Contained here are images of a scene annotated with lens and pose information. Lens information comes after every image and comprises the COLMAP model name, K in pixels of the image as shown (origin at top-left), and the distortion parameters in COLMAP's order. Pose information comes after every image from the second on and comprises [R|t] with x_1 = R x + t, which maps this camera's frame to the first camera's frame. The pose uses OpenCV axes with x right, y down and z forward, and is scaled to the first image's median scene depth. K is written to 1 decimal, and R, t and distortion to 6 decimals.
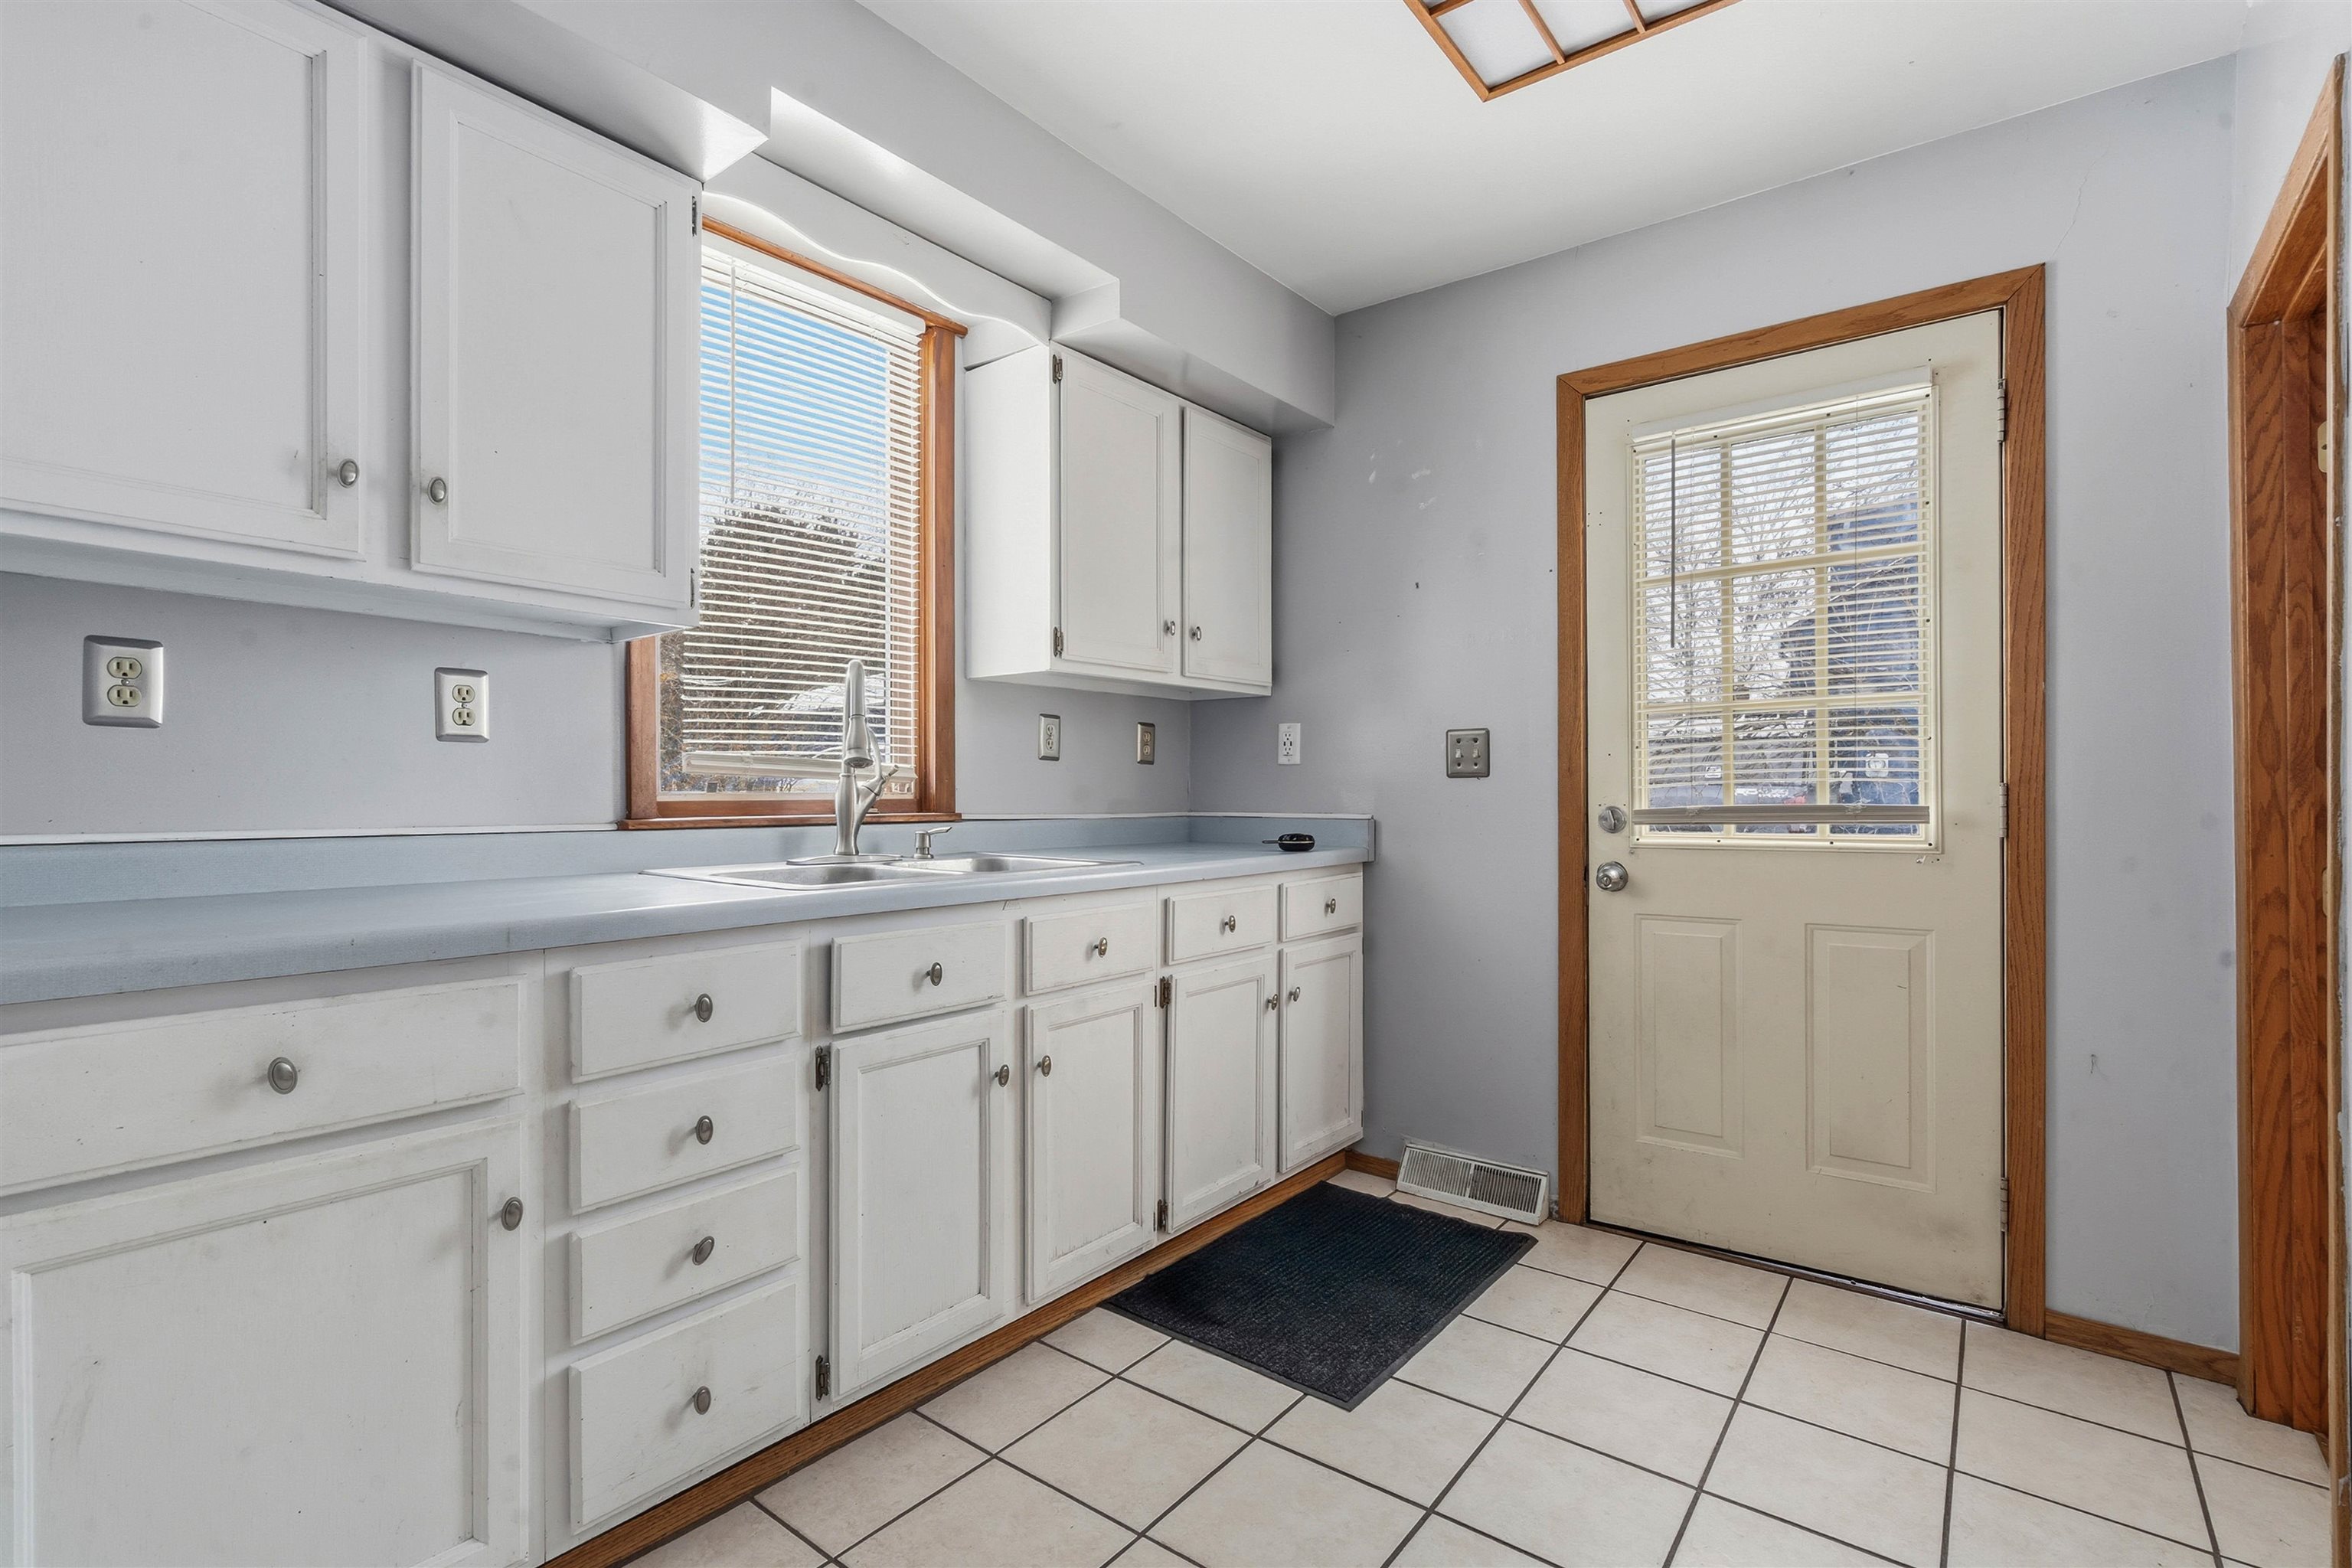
lens RADIAL K [[1084.8, 0, 1175.7], [0, 1084.8, 795.2], [0, 0, 1]] dist [-0.005692, 0.002326]
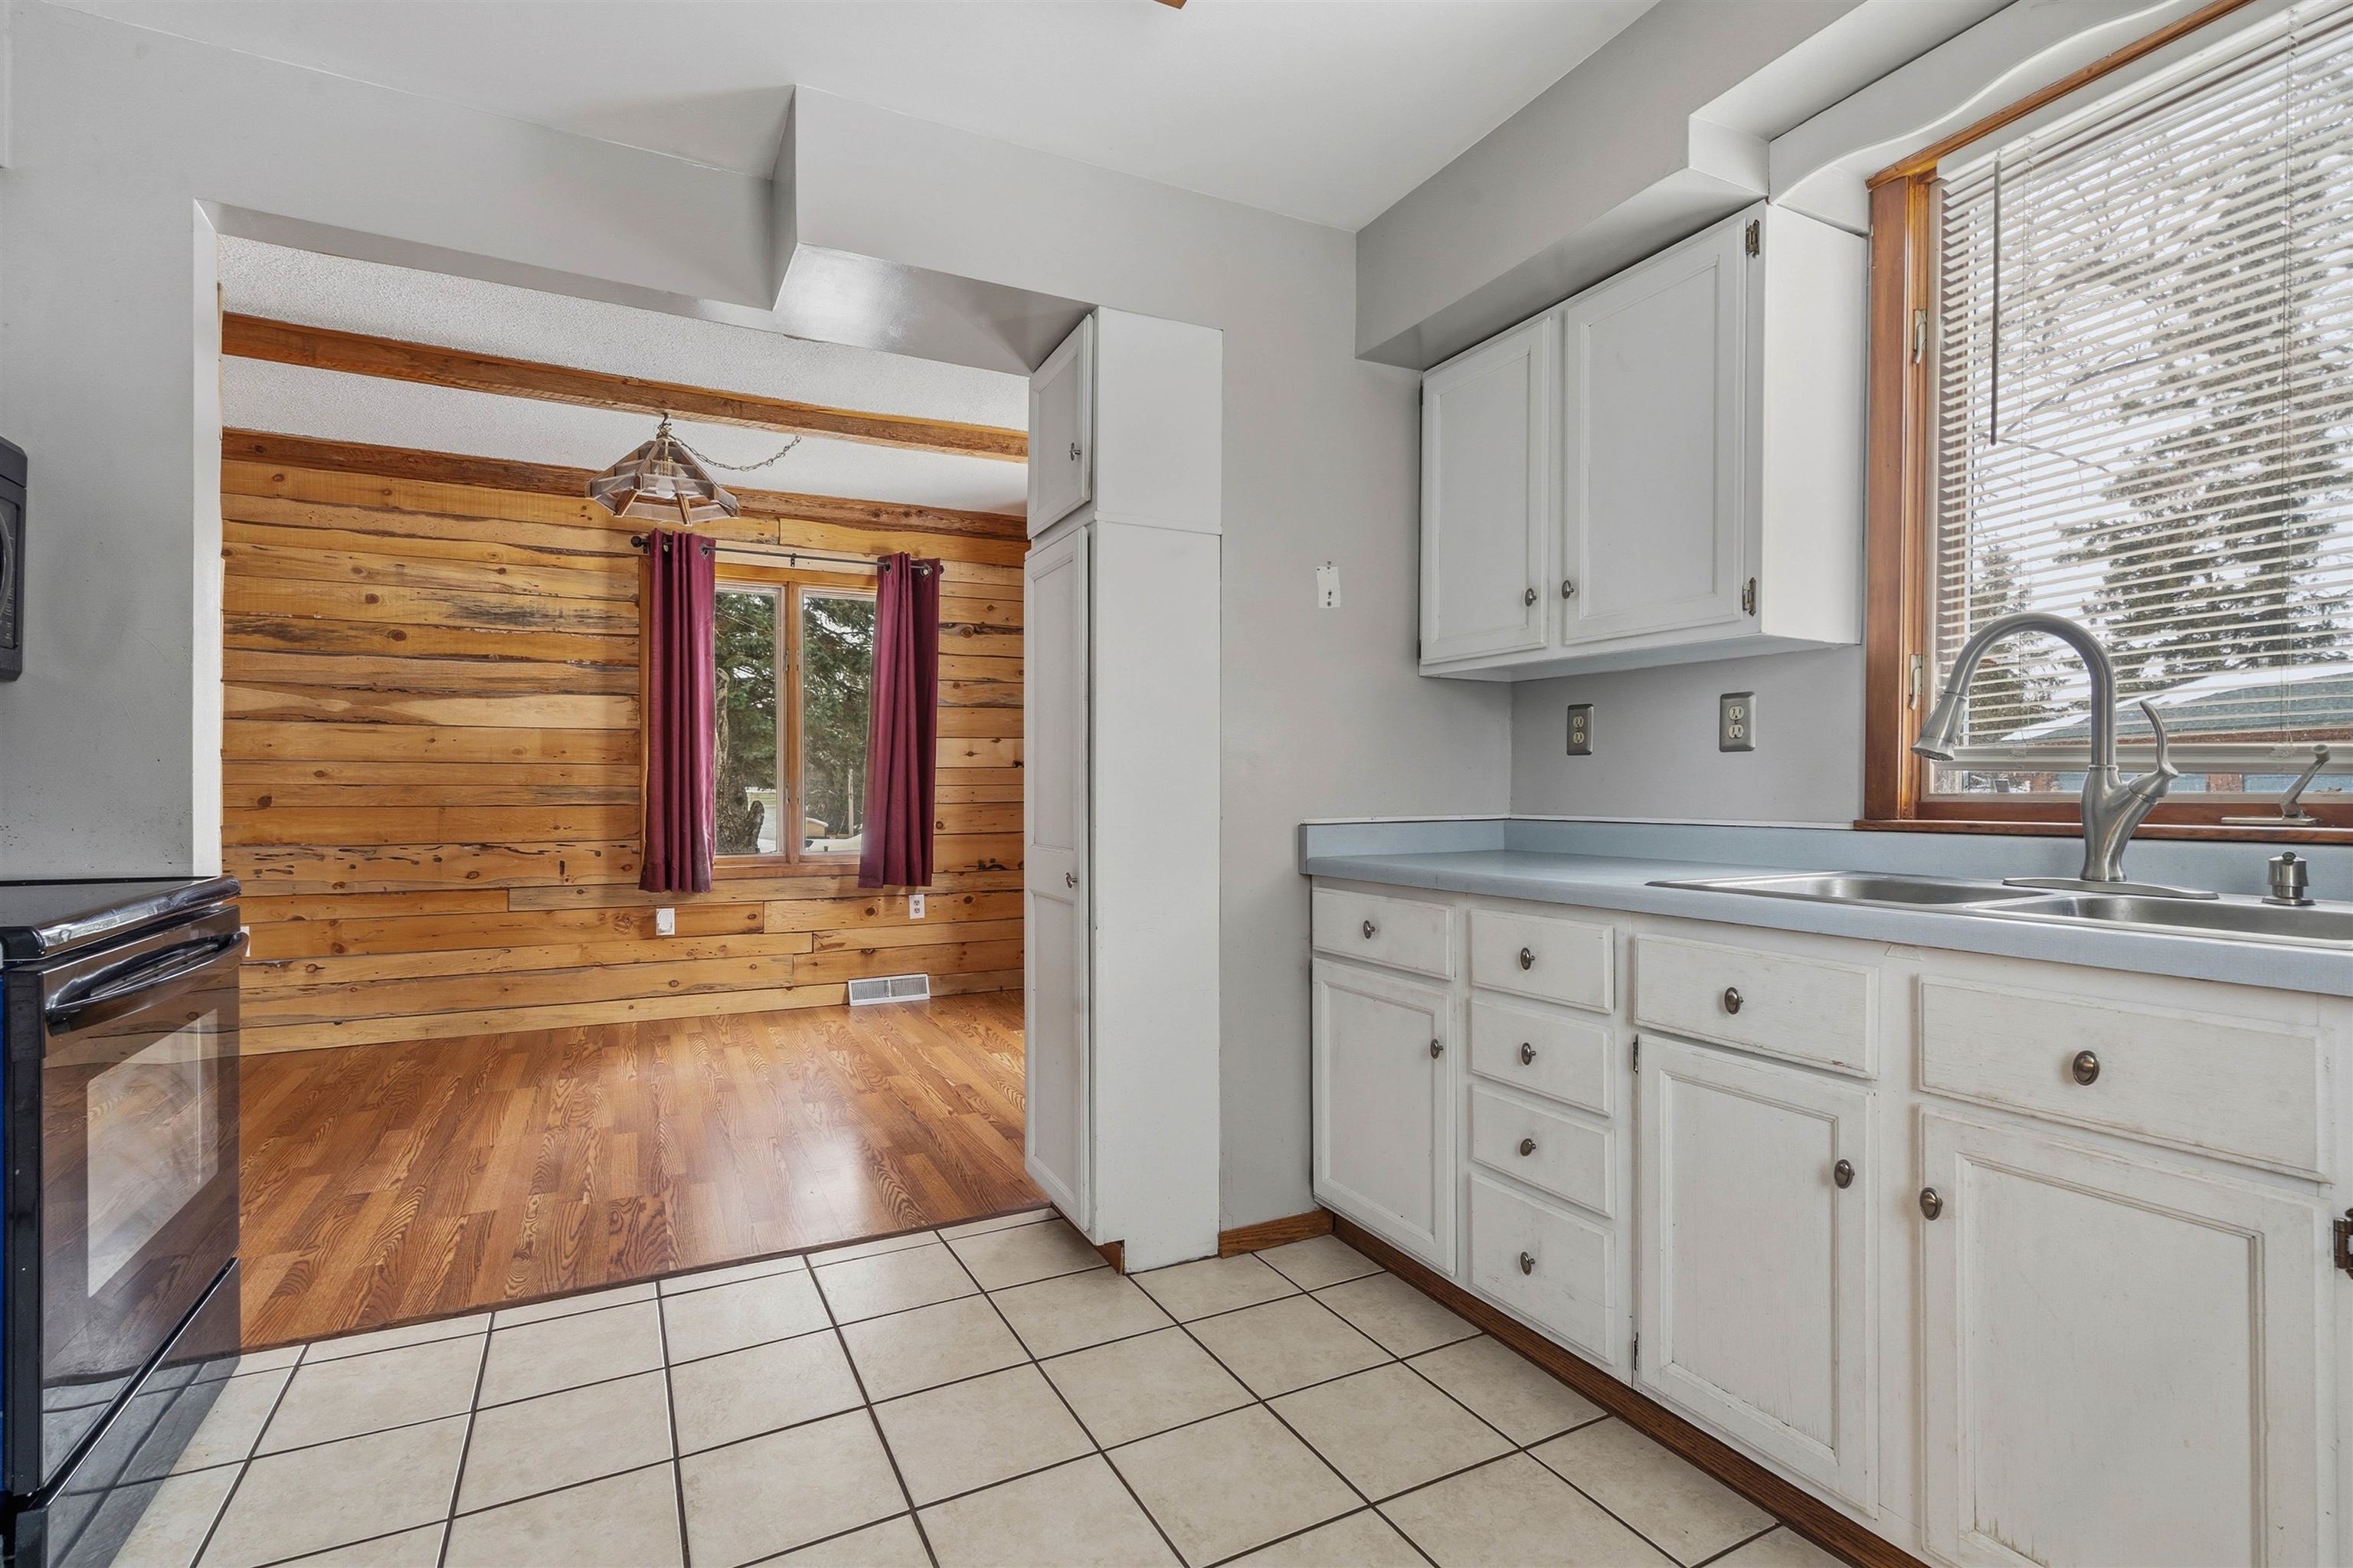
lens RADIAL K [[1085.3, 0, 1159.9], [0, 1085.3, 789.7], [0, 0, 1]] dist [-0.005692, 0.002326]
pose [[-0.432996, -0.006197, -0.901375, 0.794491], [-0.002722, 0.999981, -0.005567, 0.001857], [0.901392, 0.000043, -0.433004, 1.005207]]
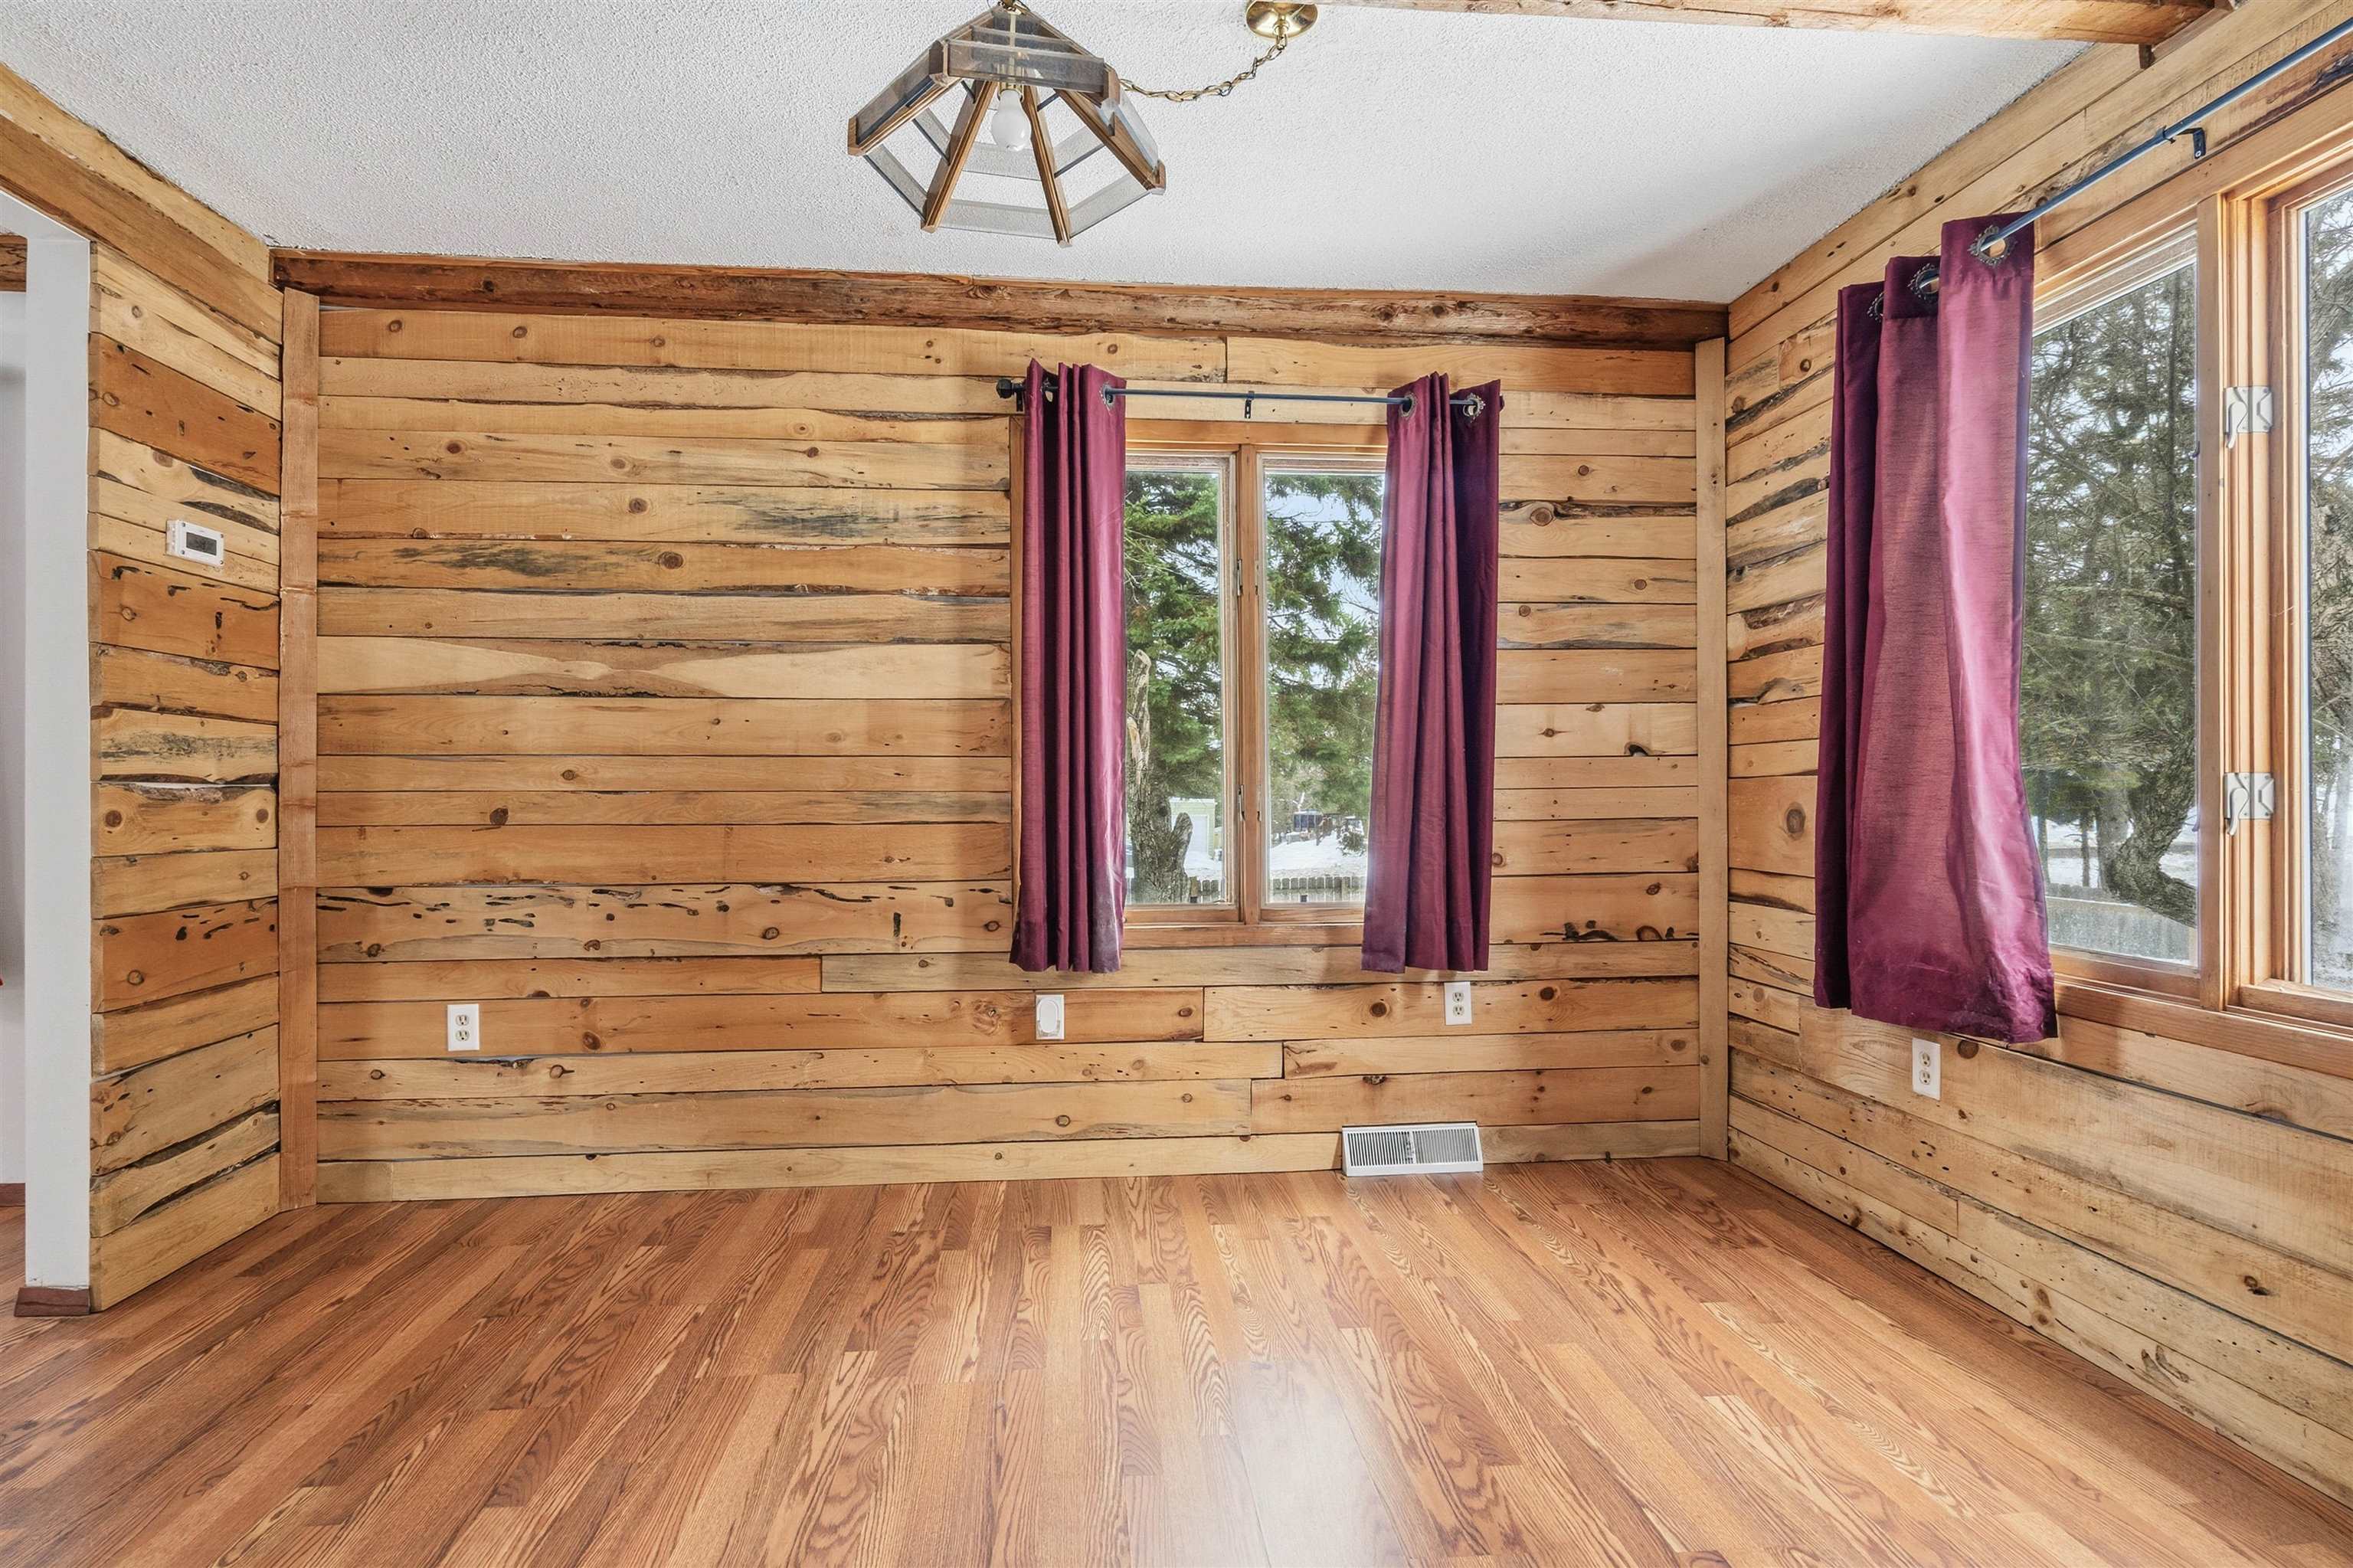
lens RADIAL K [[1085.3, 0, 1172.8], [0, 1085.3, 795.3], [0, 0, 1]] dist [-0.005692, 0.002326]
pose [[-0.722630, -0.006748, -0.691203, 0.511653], [-0.002030, 0.999969, -0.007640, 0.000895], [0.691233, -0.004118, -0.722621, 0.701466]]
